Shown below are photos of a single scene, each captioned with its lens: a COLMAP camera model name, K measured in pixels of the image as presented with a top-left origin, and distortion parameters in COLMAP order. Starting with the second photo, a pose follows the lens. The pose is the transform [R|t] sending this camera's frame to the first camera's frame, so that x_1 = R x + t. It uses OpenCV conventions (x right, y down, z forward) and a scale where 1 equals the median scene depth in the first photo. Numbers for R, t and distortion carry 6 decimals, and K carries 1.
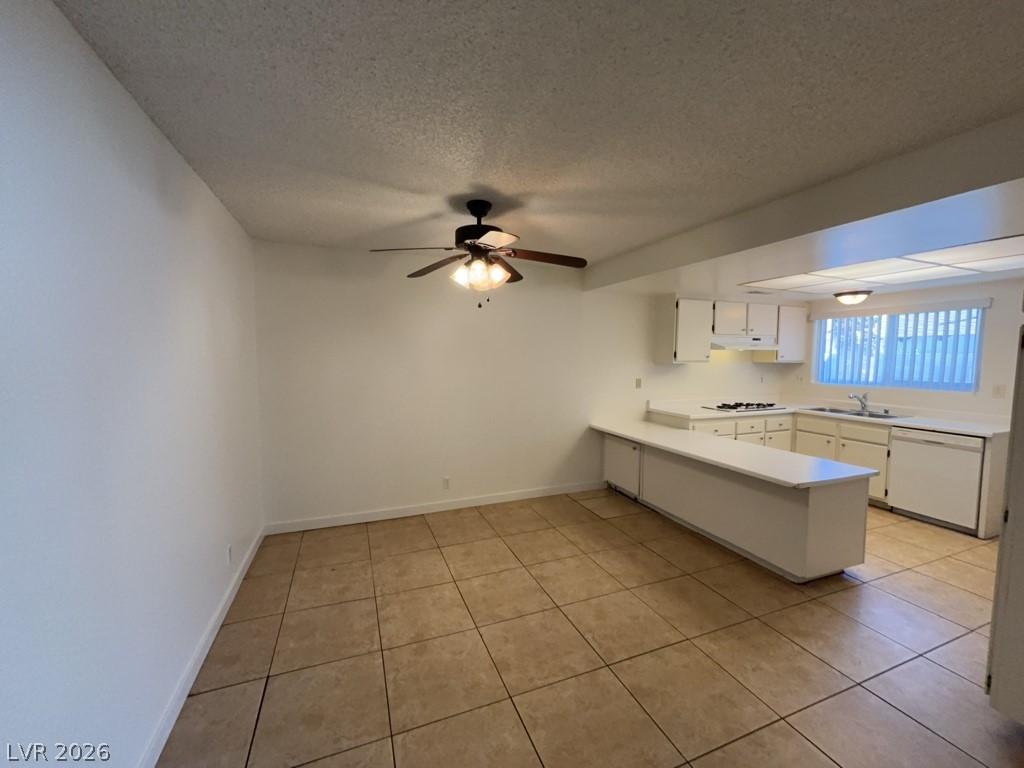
lens RADIAL K [[410.9, 0, 509.3], [0, 410.9, 383.8], [0, 0, 1]] dist [0.001233, 0.000543]
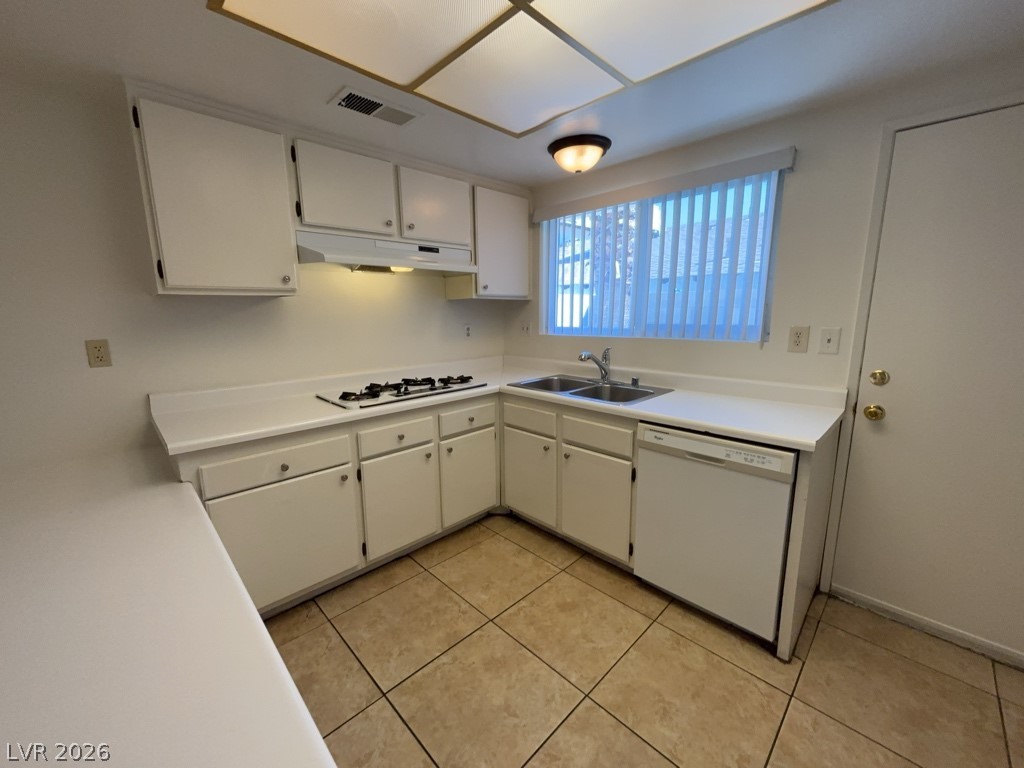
lens RADIAL K [[410.9, 0, 509.3], [0, 410.9, 383.8], [0, 0, 1]] dist [0.001233, 0.000543]
pose [[0.921239, -0.083384, 0.379955, 0.541137], [0.043304, 0.992668, 0.112852, 0.000704], [-0.386579, -0.087510, 0.918095, 0.549165]]
